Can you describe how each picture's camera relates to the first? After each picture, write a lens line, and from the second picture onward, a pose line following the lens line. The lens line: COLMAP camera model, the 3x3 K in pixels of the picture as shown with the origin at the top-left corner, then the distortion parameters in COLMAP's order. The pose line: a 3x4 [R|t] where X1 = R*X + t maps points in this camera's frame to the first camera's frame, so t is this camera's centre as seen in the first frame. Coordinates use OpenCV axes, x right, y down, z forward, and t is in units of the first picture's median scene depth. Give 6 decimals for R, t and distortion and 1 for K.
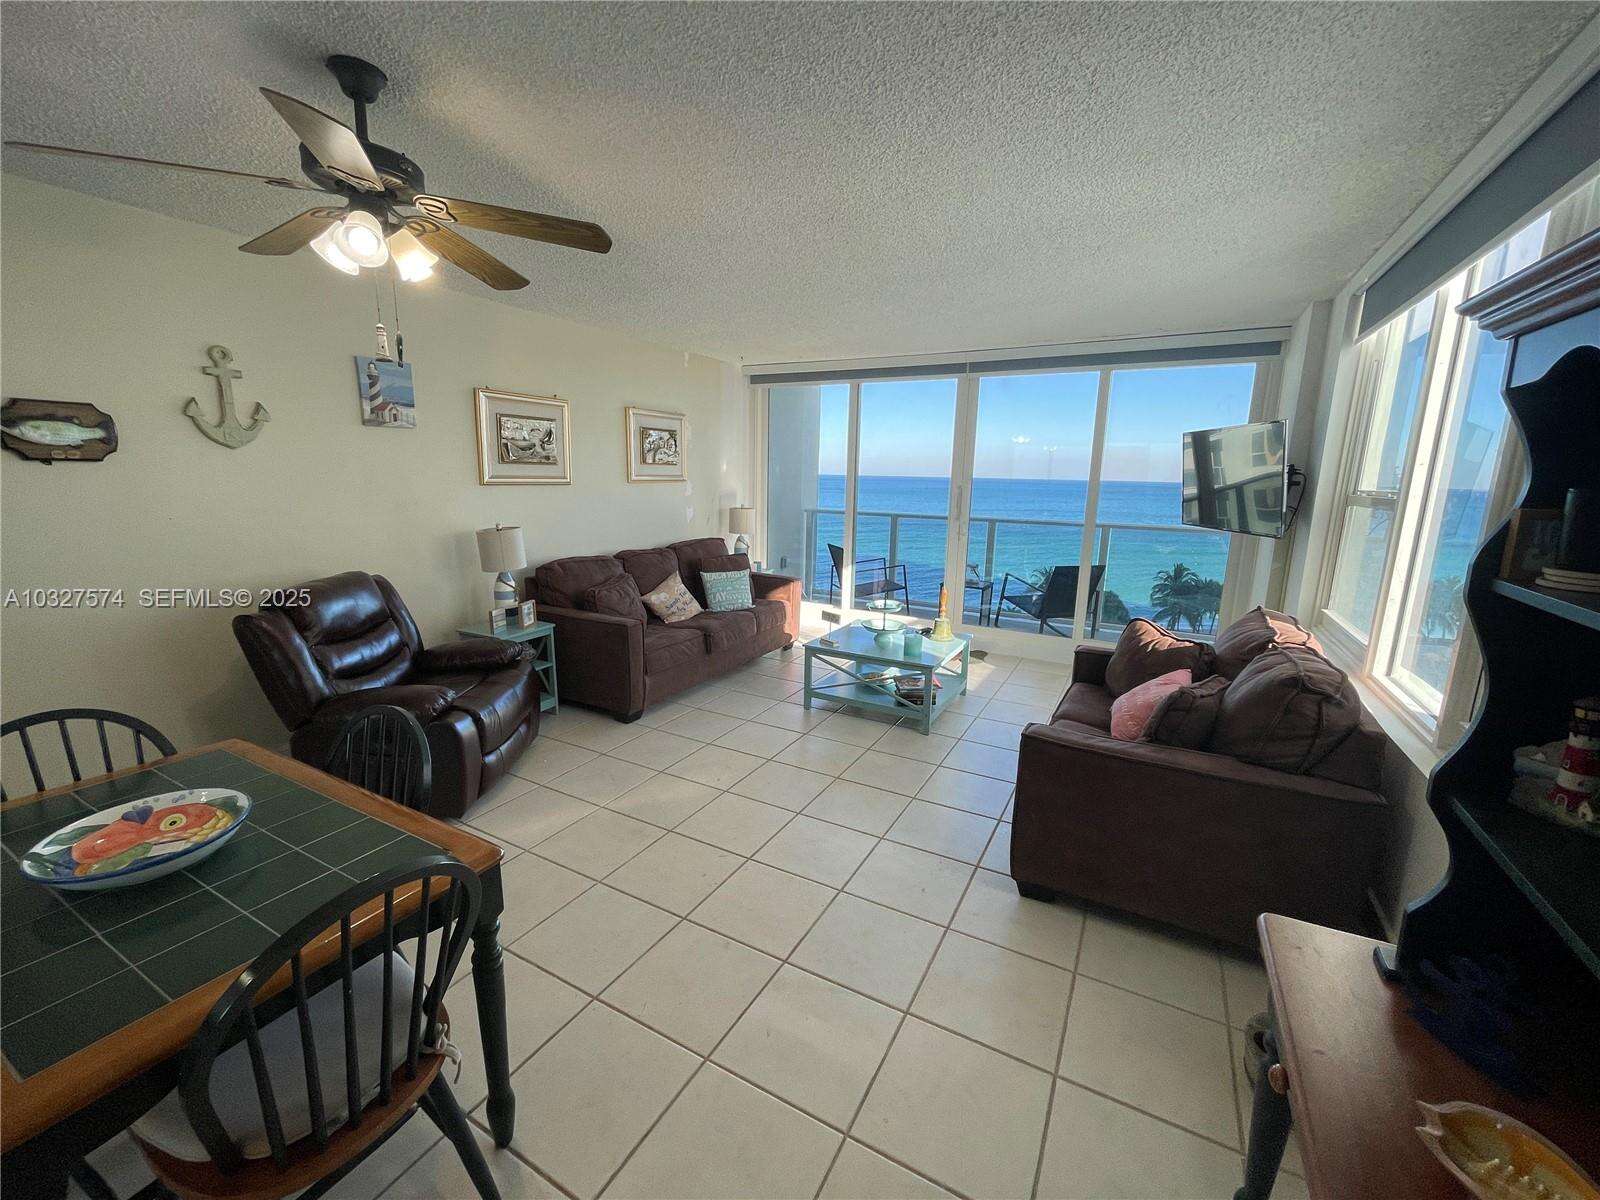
lens RADIAL K [[647.9, 0, 799.2], [0, 647.9, 604.4], [0, 0, 1]] dist [0.000619, 0.000025]
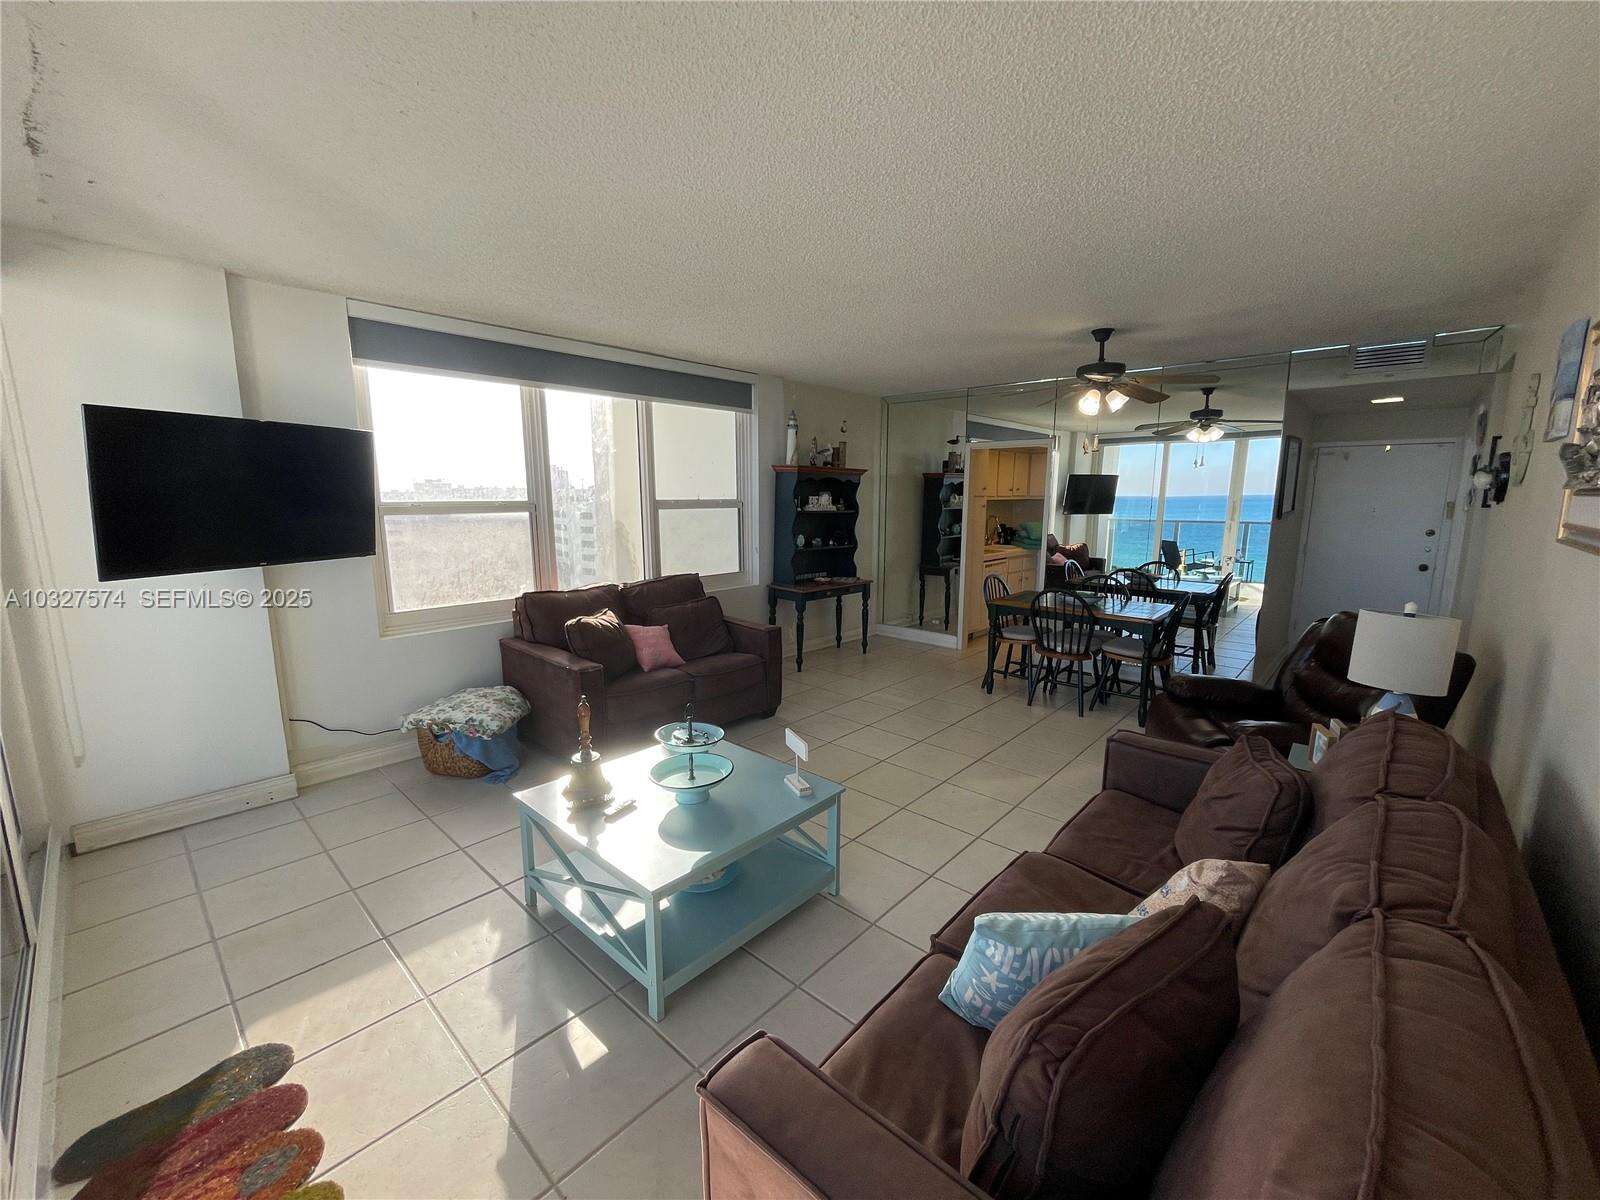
lens RADIAL K [[647.9, 0, 798.8], [0, 647.9, 598.6], [0, 0, 1]] dist [0.000619, 0.000025]
pose [[-0.236926, 0.146456, -0.960425, 1.985253], [-0.186880, 0.963240, 0.192986, -0.099082], [0.953384, 0.225208, -0.200847, 0.560846]]
